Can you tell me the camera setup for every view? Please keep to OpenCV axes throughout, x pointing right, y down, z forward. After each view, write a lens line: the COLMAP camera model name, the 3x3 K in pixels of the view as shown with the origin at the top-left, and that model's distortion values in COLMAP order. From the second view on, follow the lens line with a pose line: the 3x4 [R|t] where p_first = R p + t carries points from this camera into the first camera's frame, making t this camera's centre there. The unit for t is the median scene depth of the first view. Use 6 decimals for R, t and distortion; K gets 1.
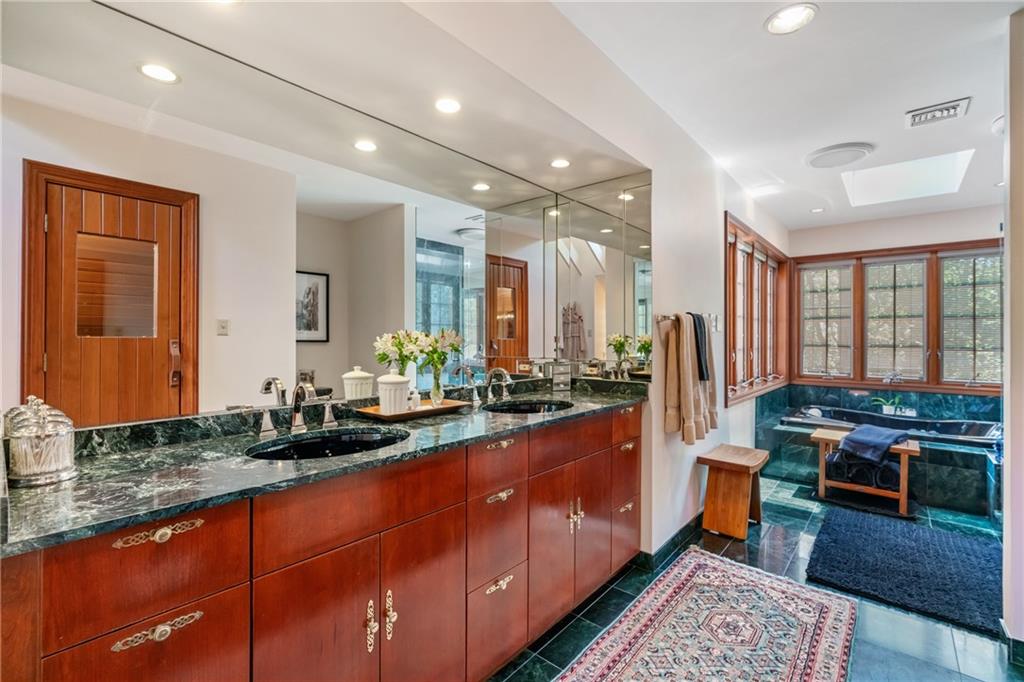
lens RADIAL K [[456.5, 0, 510.4], [0, 456.5, 336.7], [0, 0, 1]] dist [-0.003641, 0.000692]
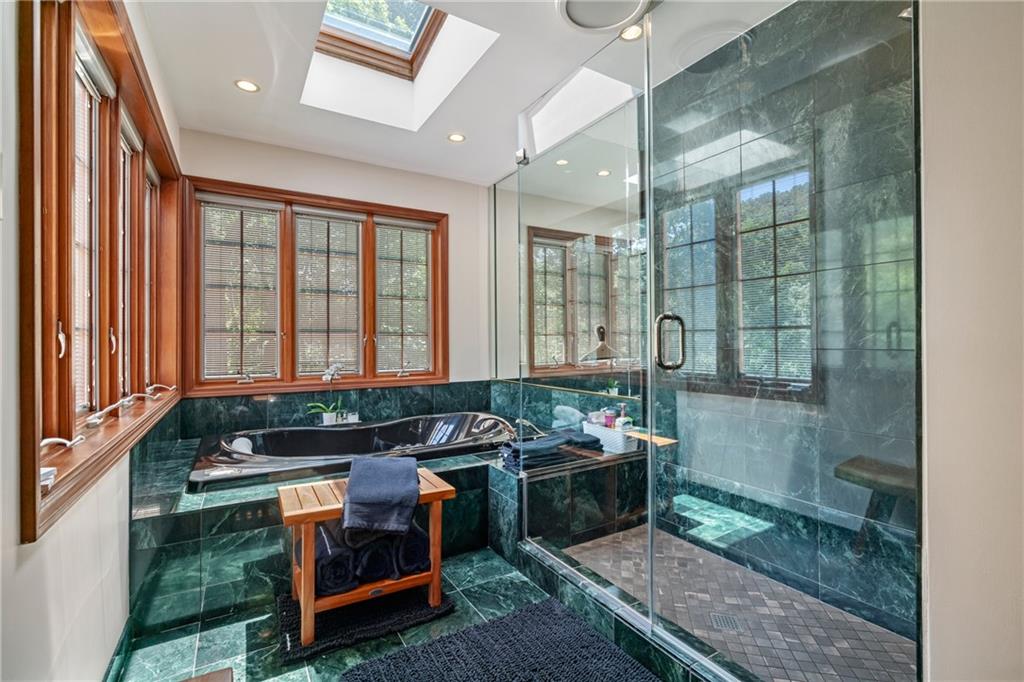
lens RADIAL K [[456.5, 0, 511.3], [0, 456.5, 337.5], [0, 0, 1]] dist [-0.003641, 0.000692]
pose [[0.319371, 0.000984, 0.947629, 0.240484], [0.004665, 0.999986, -0.002610, 0.036494], [-0.947618, 0.005254, 0.319362, 0.501271]]
